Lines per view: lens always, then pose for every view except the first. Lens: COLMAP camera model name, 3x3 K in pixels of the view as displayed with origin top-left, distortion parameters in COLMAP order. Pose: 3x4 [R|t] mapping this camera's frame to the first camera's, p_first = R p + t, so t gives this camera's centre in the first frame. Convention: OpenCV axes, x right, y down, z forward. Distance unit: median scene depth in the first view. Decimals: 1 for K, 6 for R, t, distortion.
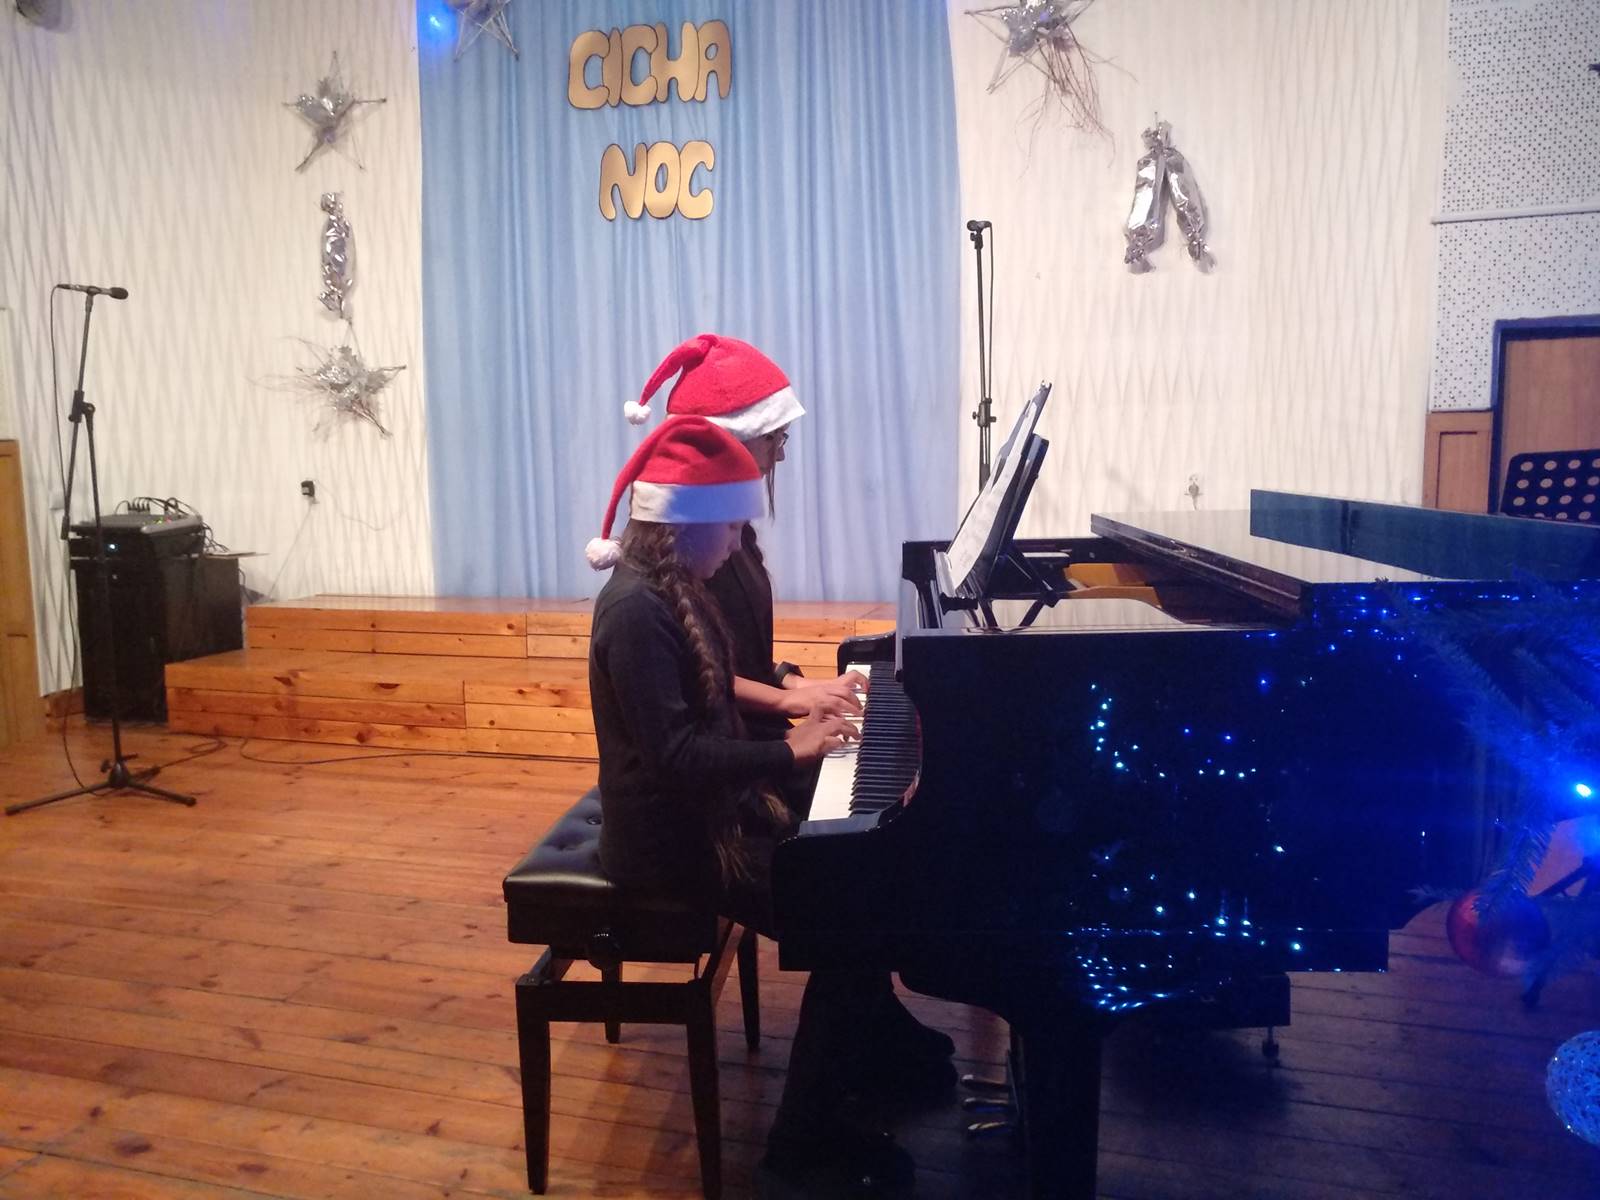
lens RADIAL K [[1256.0, 0, 811.3], [0, 1256.0, 600.7], [0, 0, 1]] dist [-0.028725, 0.059398]
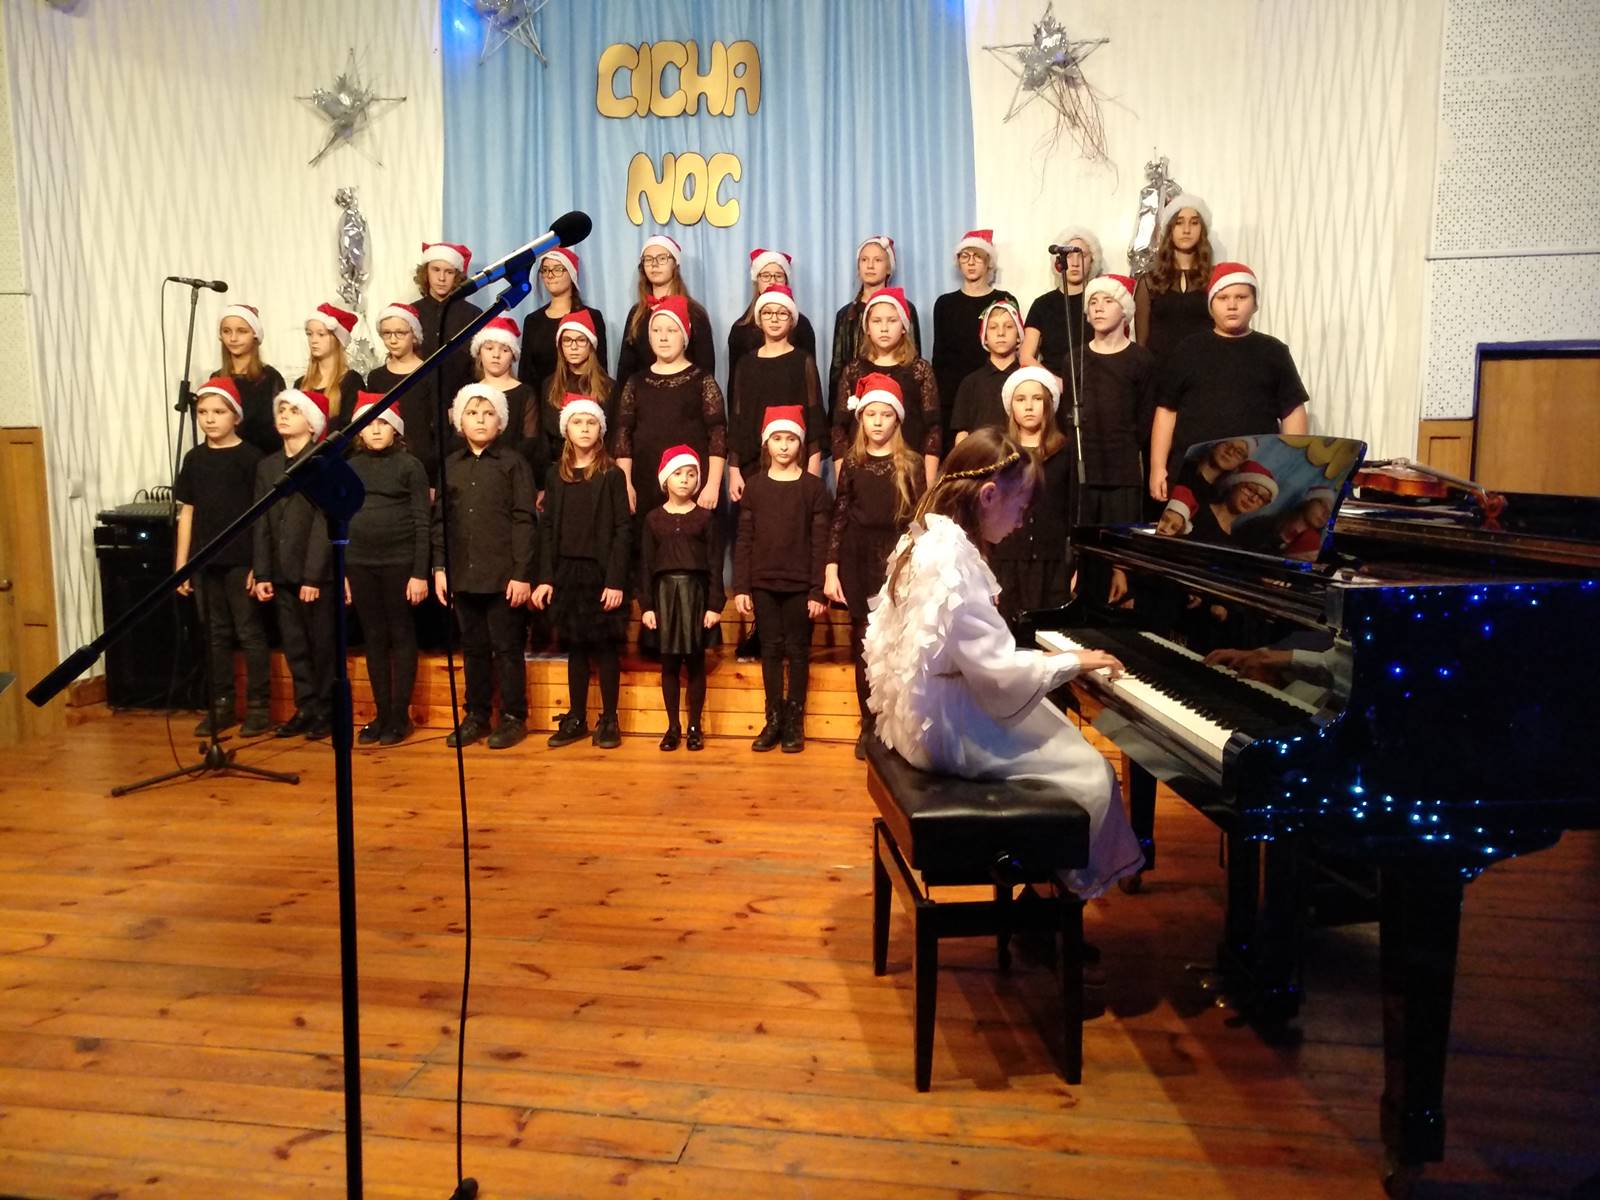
lens RADIAL K [[1256.0, 0, 811.3], [0, 1256.0, 600.7], [0, 0, 1]] dist [-0.028725, 0.059398]
pose [[0.991458, -0.004969, 0.130332, -0.166333], [0.004624, 0.999985, 0.002953, 0.009077], [-0.130345, -0.002325, 0.991466, -0.064189]]
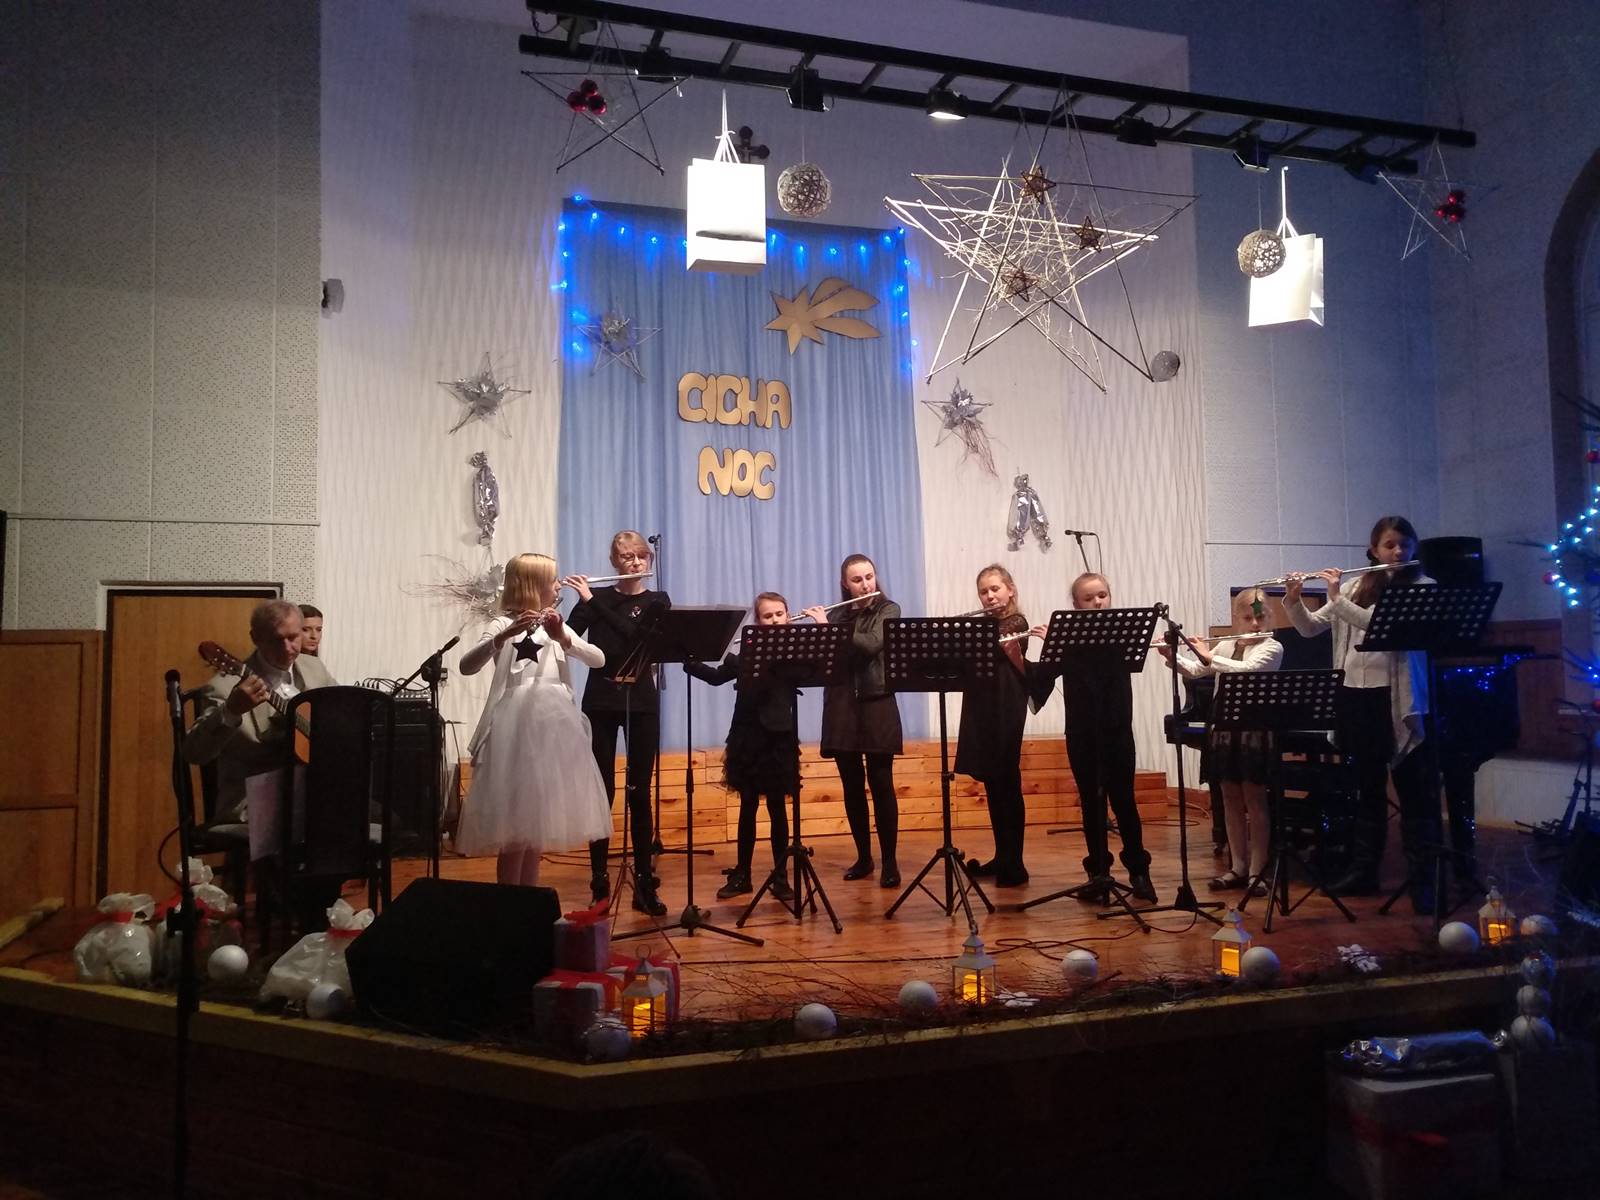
lens RADIAL K [[1235.1, 0, 820.9], [0, 1235.1, 598.6], [0, 0, 1]] dist [0.007960, 0.003606]
pose [[0.817880, 0.037112, 0.574190, -0.963529], [0.071569, 0.983607, -0.165516, 0.081532], [-0.570920, 0.176467, 0.801816, -0.264897]]
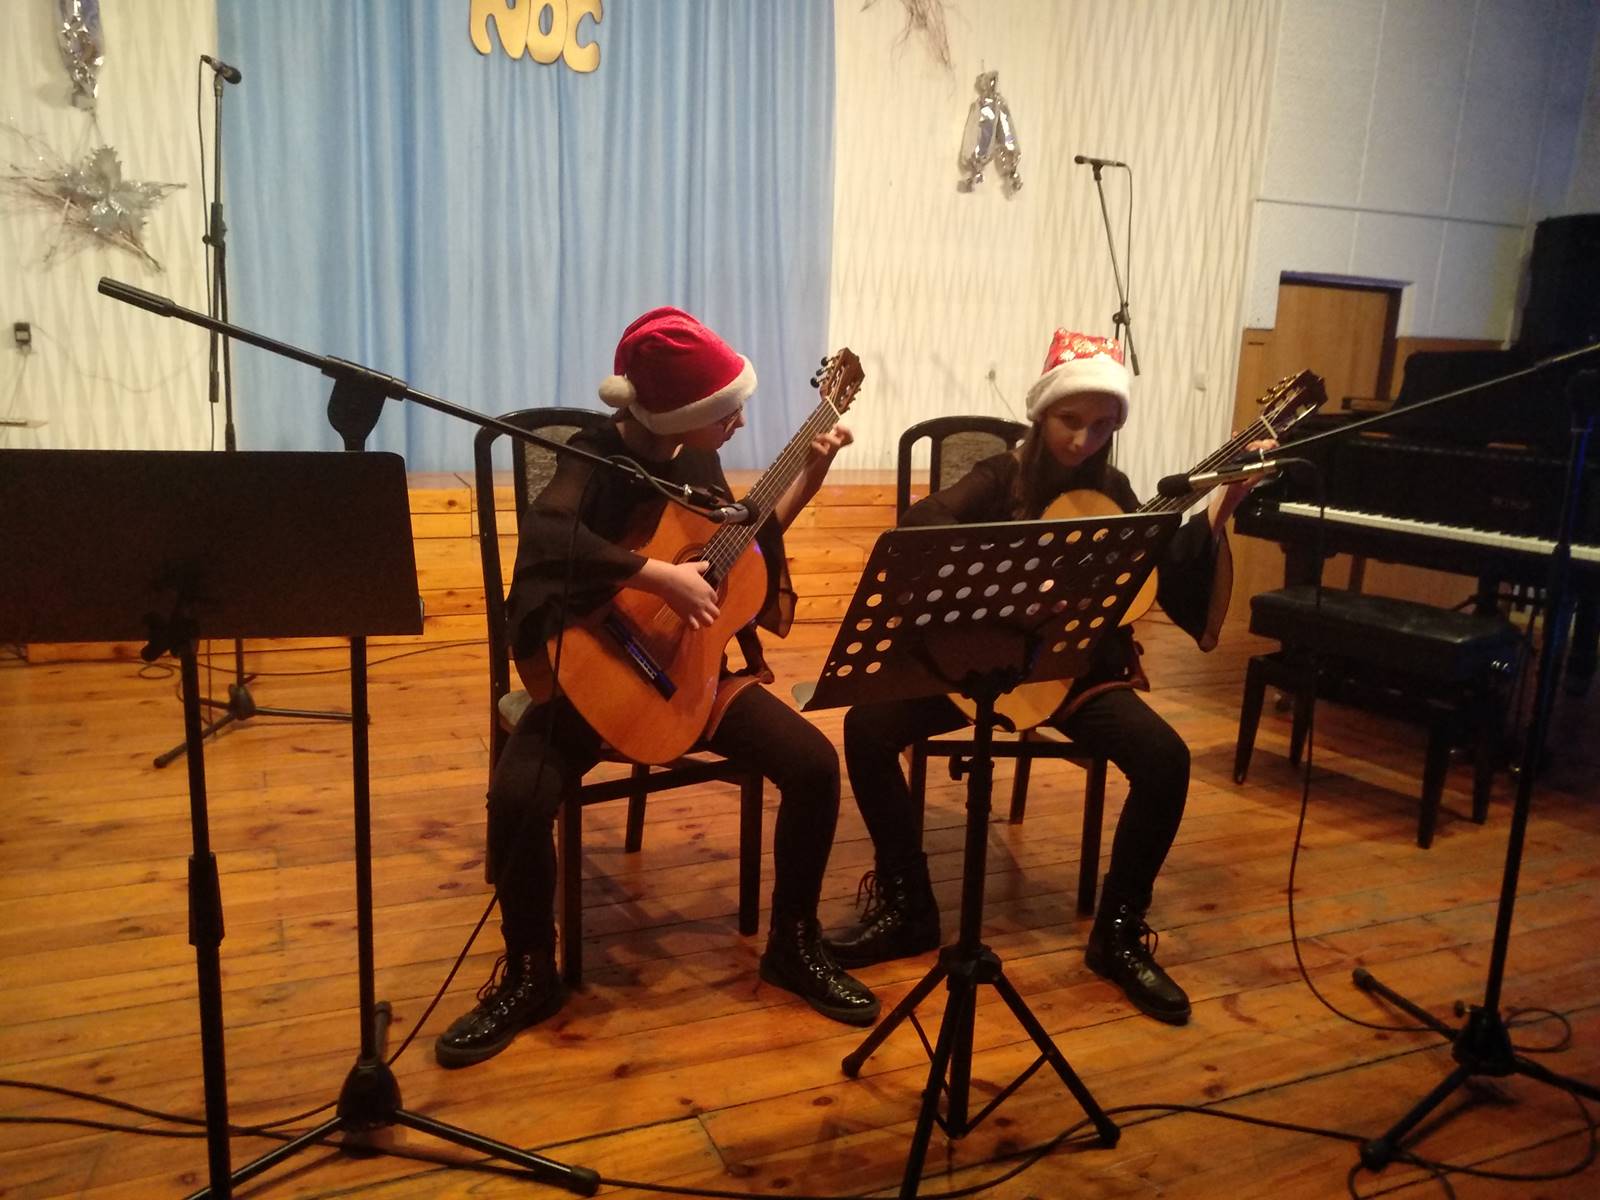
lens RADIAL K [[1256.0, 0, 811.3], [0, 1256.0, 600.7], [0, 0, 1]] dist [-0.028725, 0.059398]
pose [[0.756847, -0.086482, 0.647846, -0.650224], [0.023148, 0.994132, 0.105666, 0.000658], [-0.653182, -0.064976, 0.754408, 0.143765]]
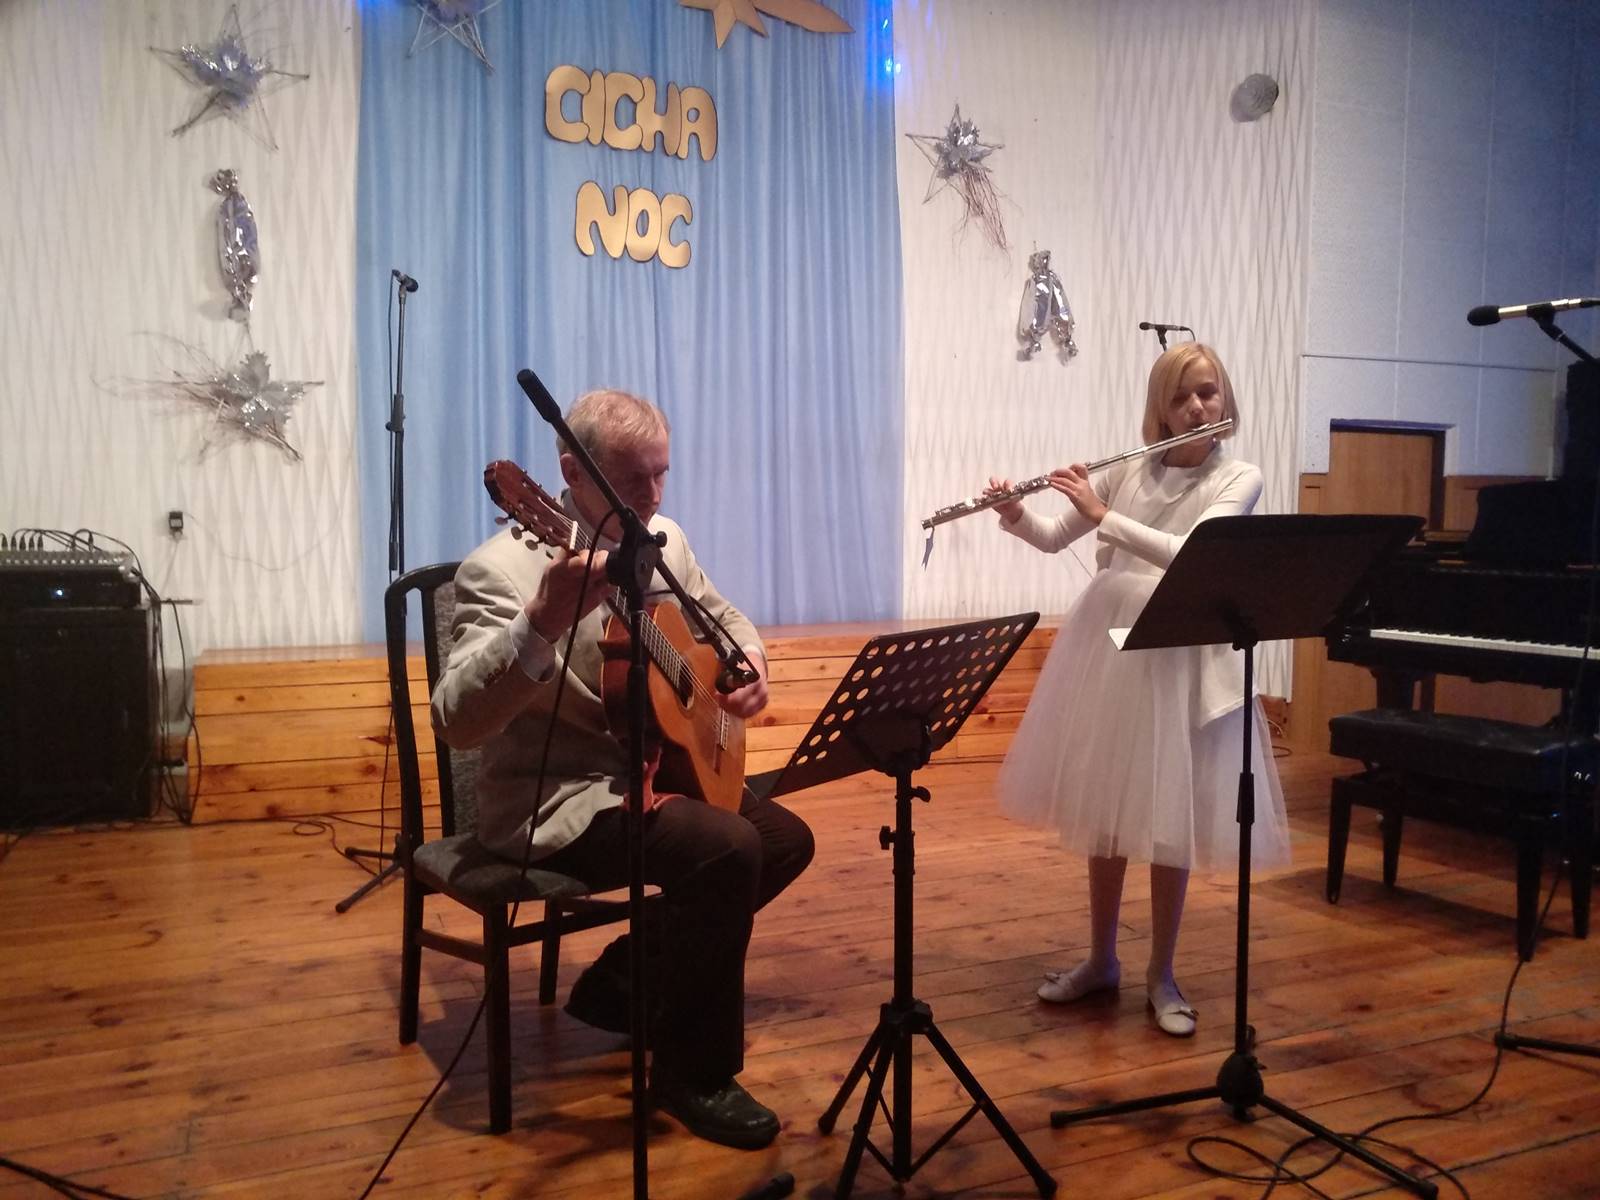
lens RADIAL K [[1256.0, 0, 811.3], [0, 1256.0, 600.7], [0, 0, 1]] dist [-0.028725, 0.059398]
pose [[0.768211, -0.028804, 0.639548, -0.722890], [0.059584, 0.997868, -0.026629, 0.009191], [-0.637417, 0.058564, 0.768290, 0.144590]]
